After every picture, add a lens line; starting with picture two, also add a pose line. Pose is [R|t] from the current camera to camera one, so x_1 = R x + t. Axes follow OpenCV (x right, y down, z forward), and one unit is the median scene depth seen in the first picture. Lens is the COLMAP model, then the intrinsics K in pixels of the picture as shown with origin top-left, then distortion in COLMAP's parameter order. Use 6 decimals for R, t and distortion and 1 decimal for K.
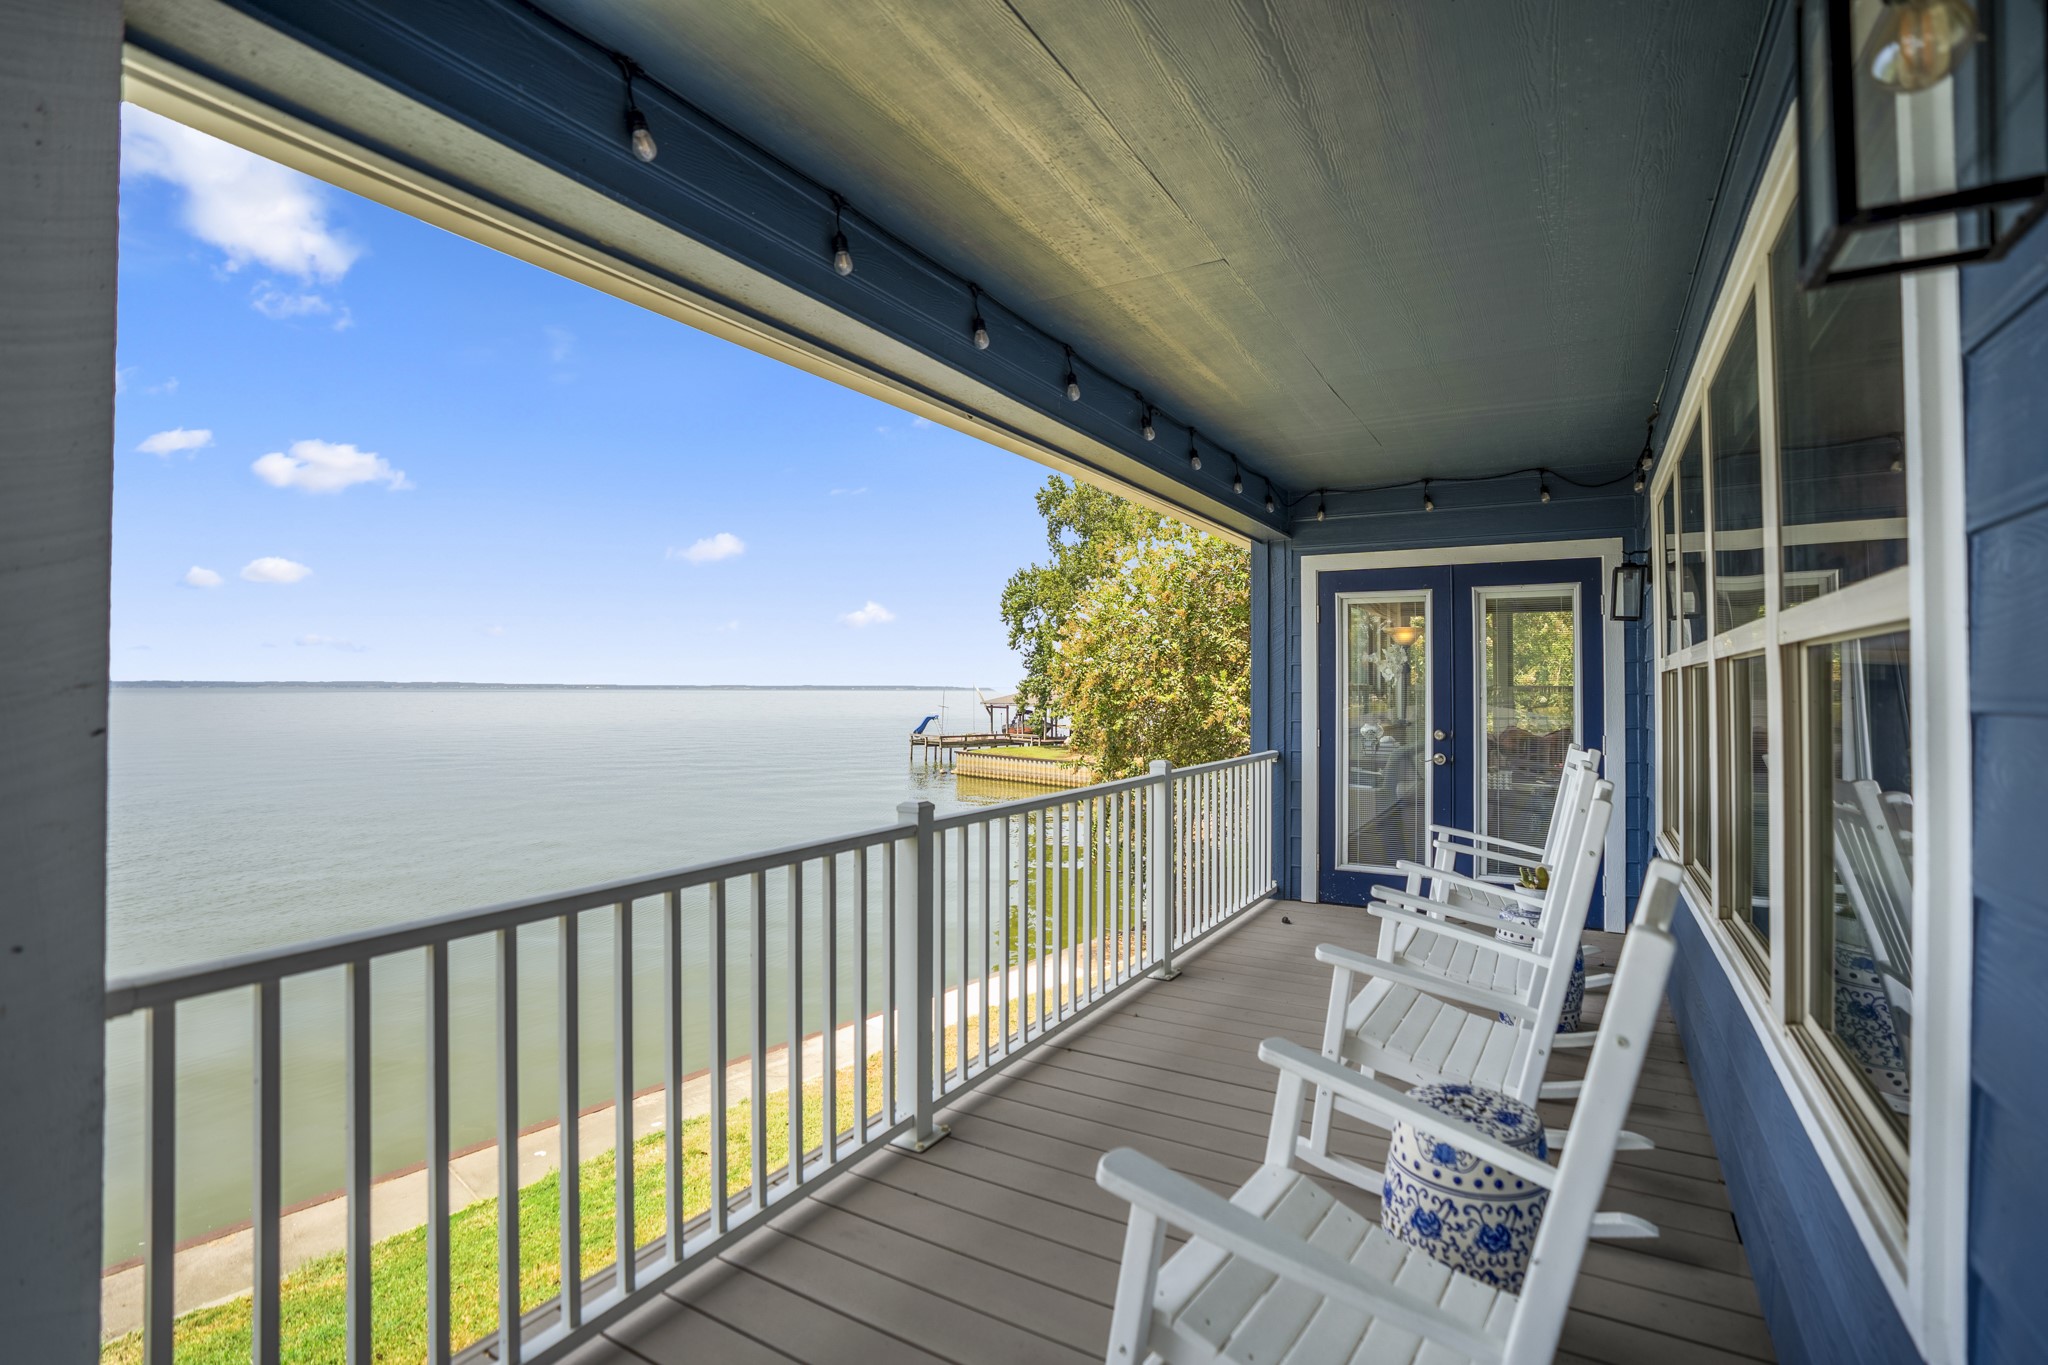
lens RADIAL K [[928.4, 0, 1089.4], [0, 928.4, 679.3], [0, 0, 1]] dist [-0.001352, -0.000057]
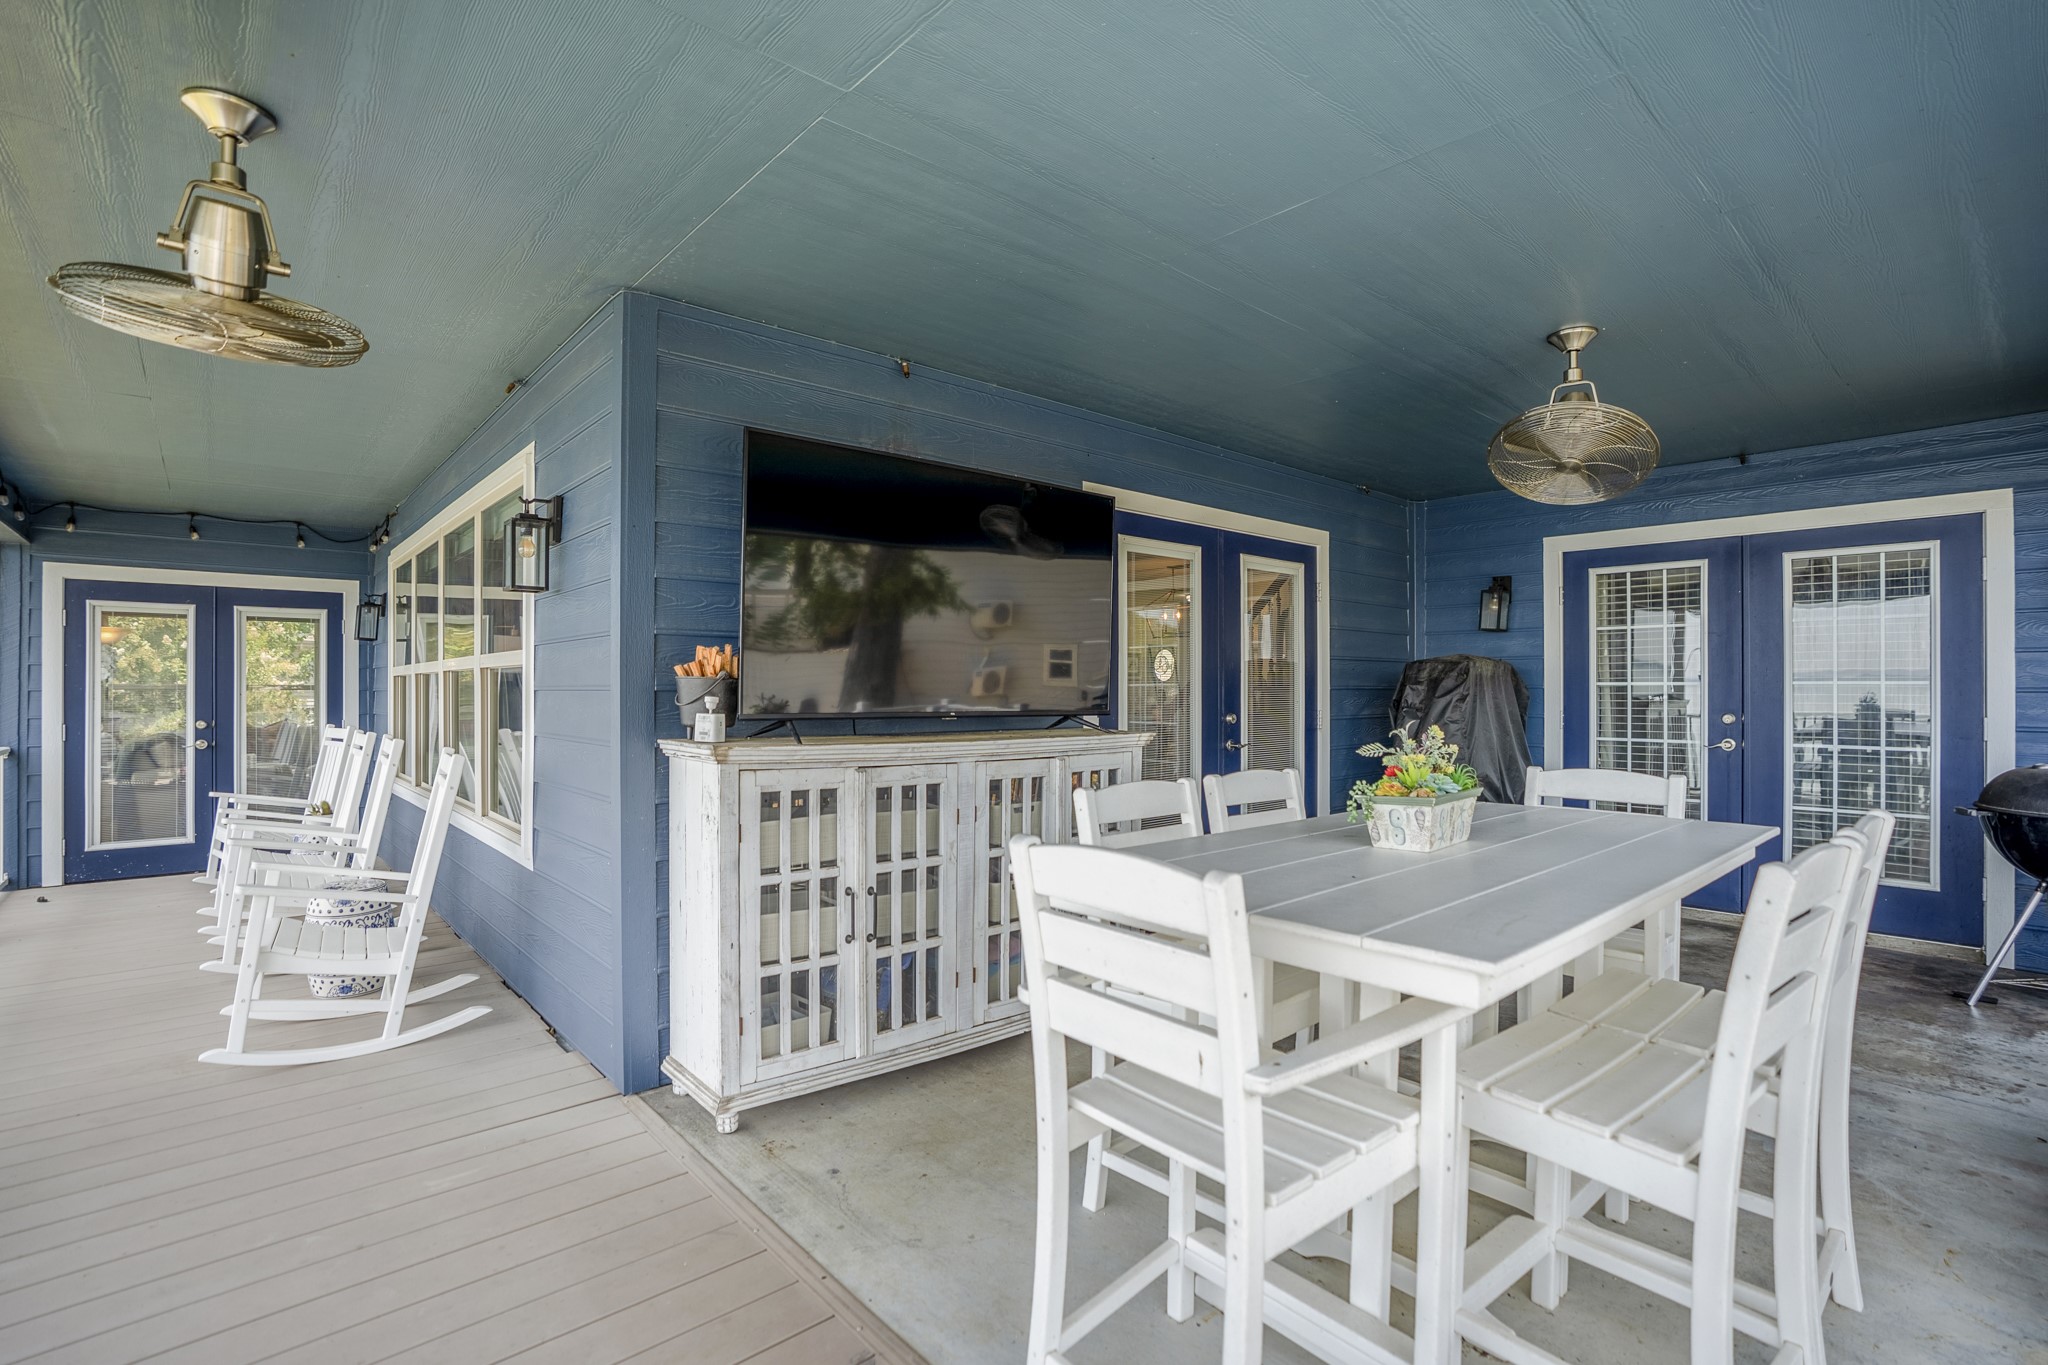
lens RADIAL K [[960.9, 0, 1020.9], [0, 960.9, 648.8], [0, 0, 1]] dist [-0.002146, -0.000260]
pose [[0.359865, 0.030193, 0.932516, -0.411704], [-0.006369, 0.999532, -0.029905, -0.008904], [-0.932983, 0.004823, 0.359889, -0.458223]]
